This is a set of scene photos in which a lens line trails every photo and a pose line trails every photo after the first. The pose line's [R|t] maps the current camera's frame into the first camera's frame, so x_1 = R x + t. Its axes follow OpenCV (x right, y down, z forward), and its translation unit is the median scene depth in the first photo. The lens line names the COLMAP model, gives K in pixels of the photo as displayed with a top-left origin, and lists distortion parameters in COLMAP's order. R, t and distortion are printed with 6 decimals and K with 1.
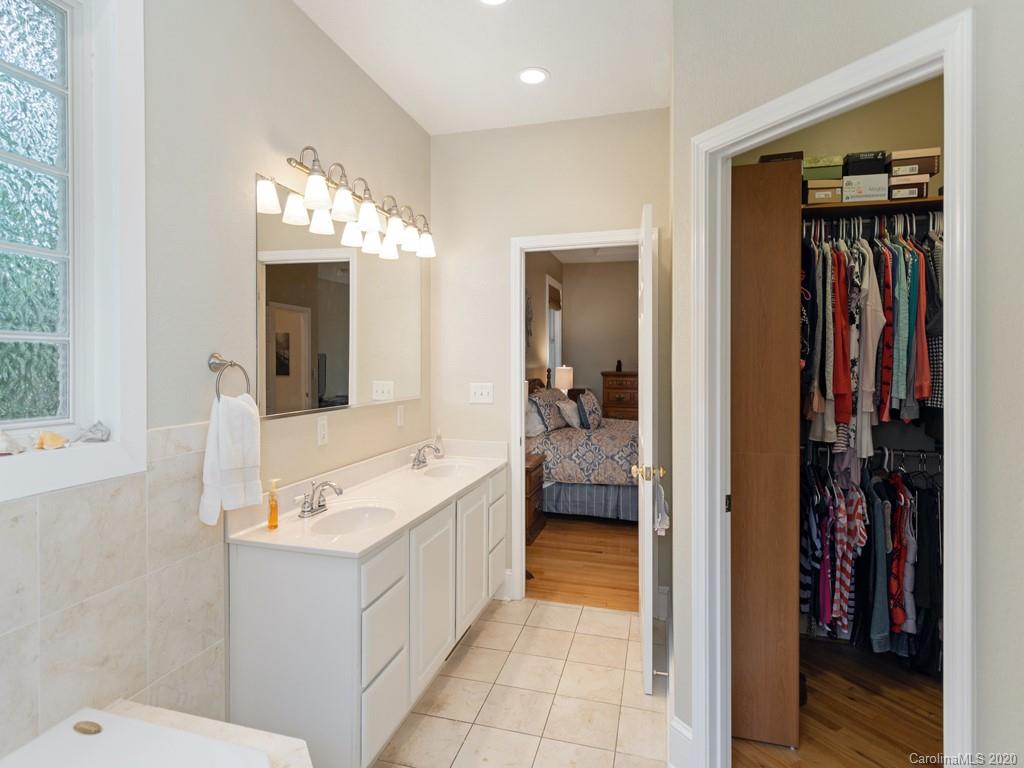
lens RADIAL K [[531.5, 0, 513.6], [0, 531.5, 376.3], [0, 0, 1]] dist [-0.000088, -0.000080]
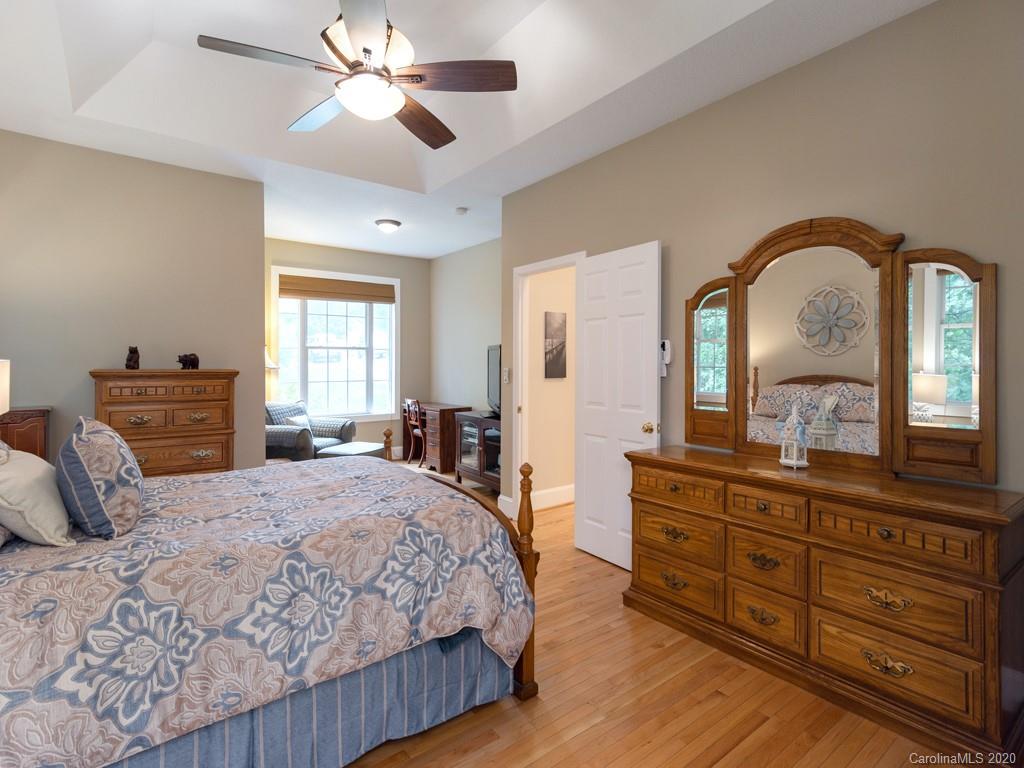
lens RADIAL K [[504.4, 0, 509.3], [0, 504.4, 367.3], [0, 0, 1]] dist [0.013431, -0.002062]
pose [[0.599139, -0.009638, 0.800587, 0.043497], [0.026832, 0.999608, -0.008046, 0.003675], [-0.800195, 0.026302, 0.599163, 0.666552]]
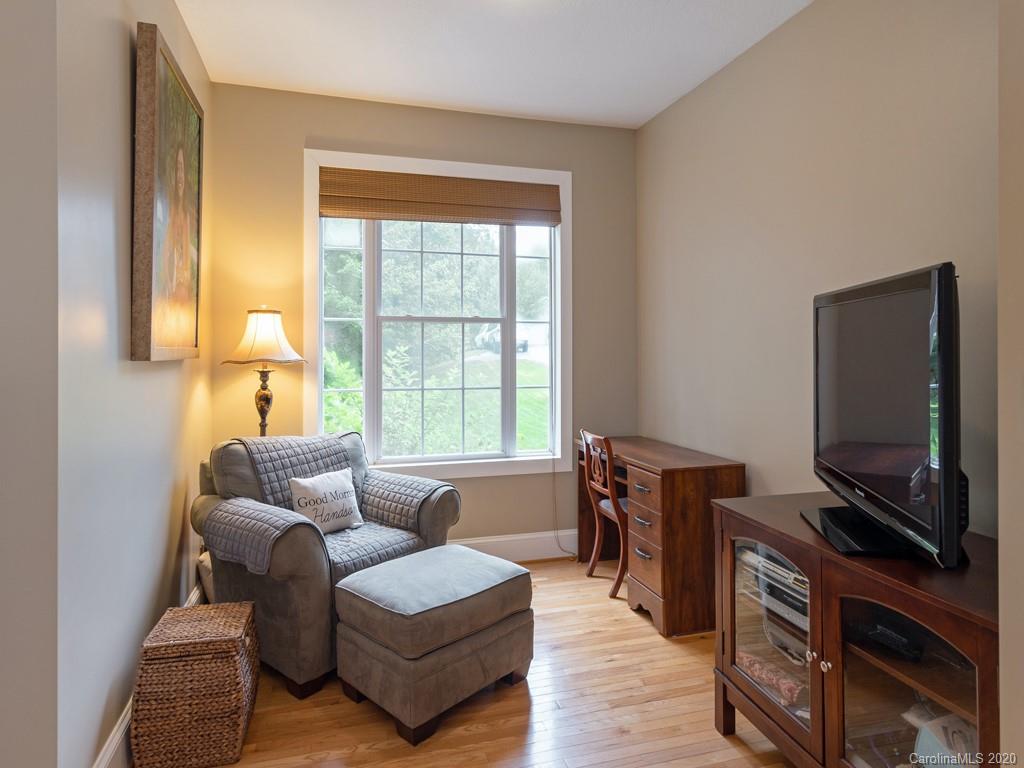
lens RADIAL K [[607.6, 0, 504.4], [0, 607.6, 351.2], [0, 0, 1]] dist [0.001234, 0.001689]
pose [[0.850330, -0.001871, 0.526247, 0.528372], [0.021080, 0.999312, -0.030509, -0.005572], [-0.525828, 0.037036, 0.849784, 1.159349]]
